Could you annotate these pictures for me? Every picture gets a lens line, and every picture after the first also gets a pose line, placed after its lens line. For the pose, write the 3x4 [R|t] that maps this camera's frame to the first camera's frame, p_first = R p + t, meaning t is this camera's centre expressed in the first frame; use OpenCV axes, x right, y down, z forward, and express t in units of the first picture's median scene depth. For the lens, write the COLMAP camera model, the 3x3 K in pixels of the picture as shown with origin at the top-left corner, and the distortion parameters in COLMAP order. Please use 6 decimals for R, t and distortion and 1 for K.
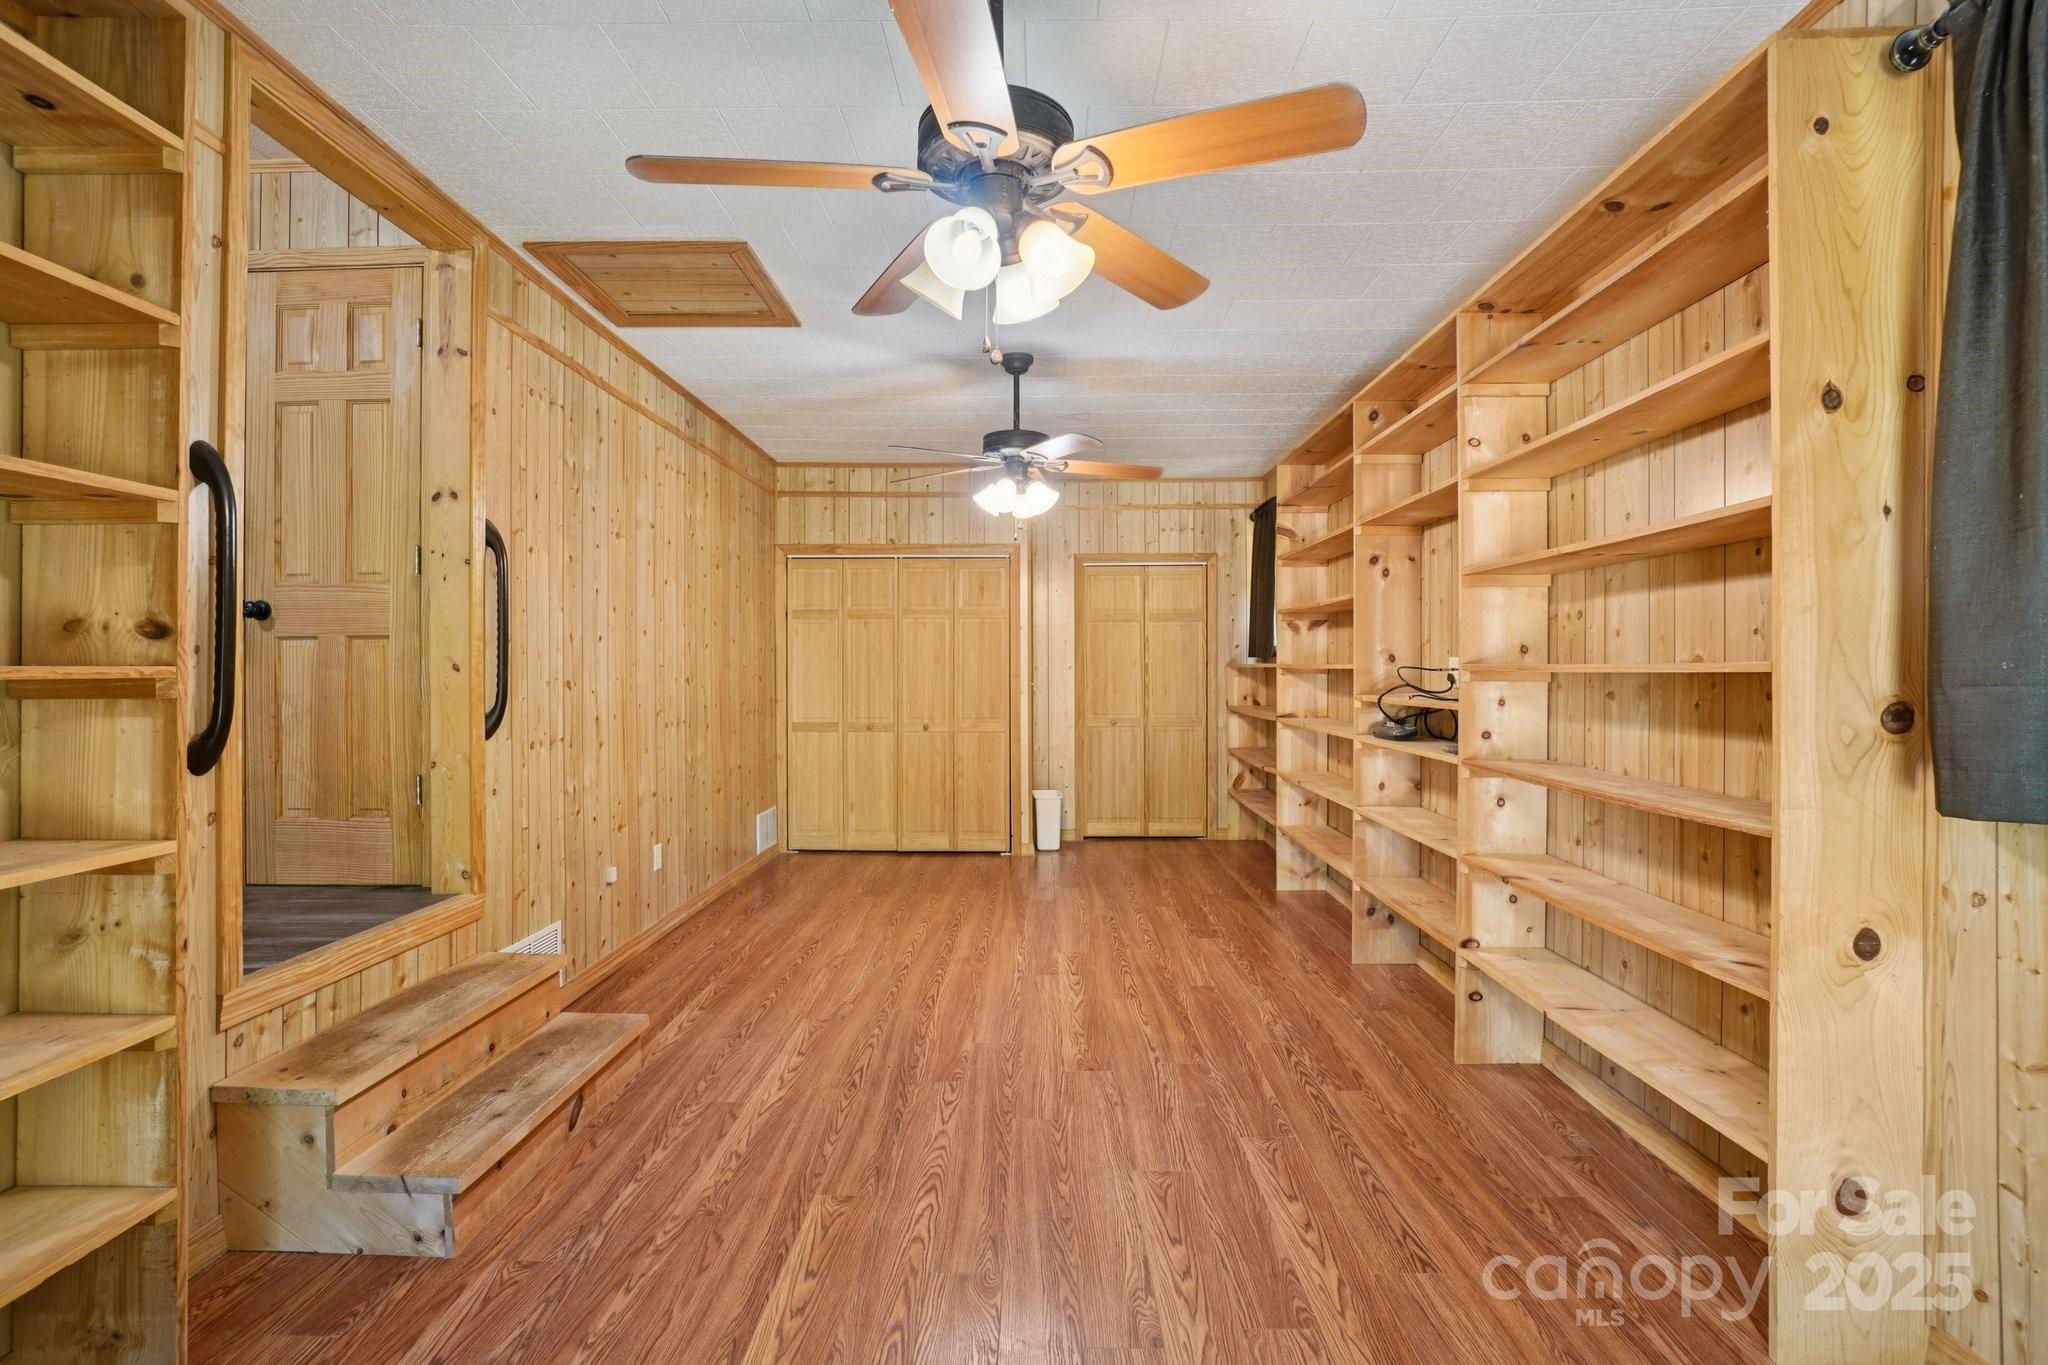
lens RADIAL K [[923.7, 0, 1012.0], [0, 923.7, 660.5], [0, 0, 1]] dist [-0.065699, 0.021286]
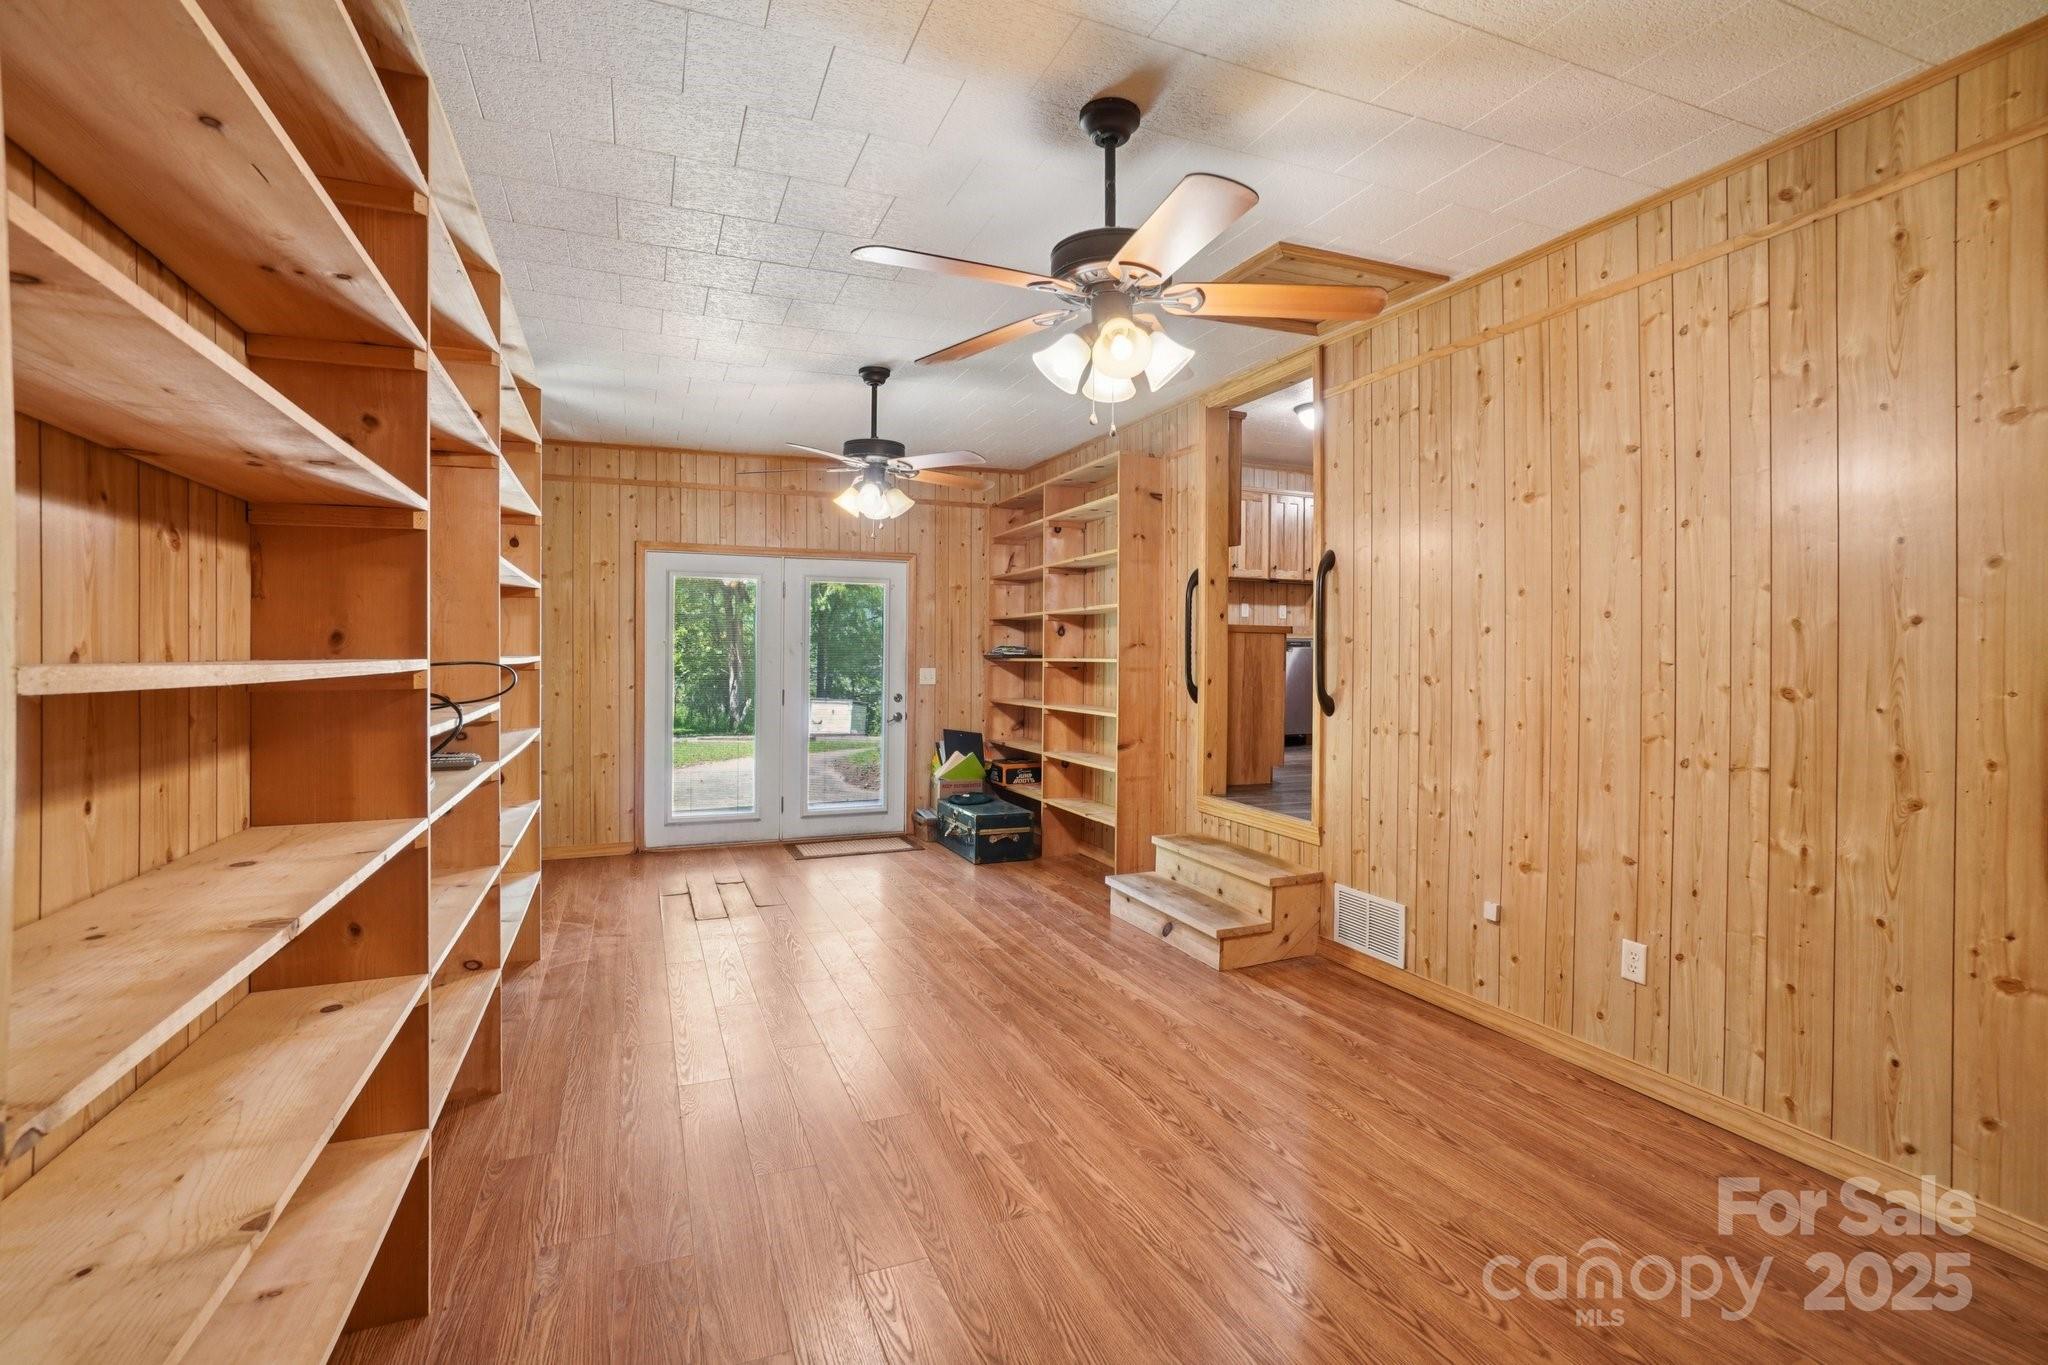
lens RADIAL K [[923.7, 0, 1012.0], [0, 923.7, 660.5], [0, 0, 1]] dist [-0.065699, 0.021286]
pose [[-0.913442, -0.004710, -0.406942, 0.346270], [-0.004923, 0.999988, -0.000525, 0.007821], [0.406939, 0.001523, -0.913454, 1.804247]]
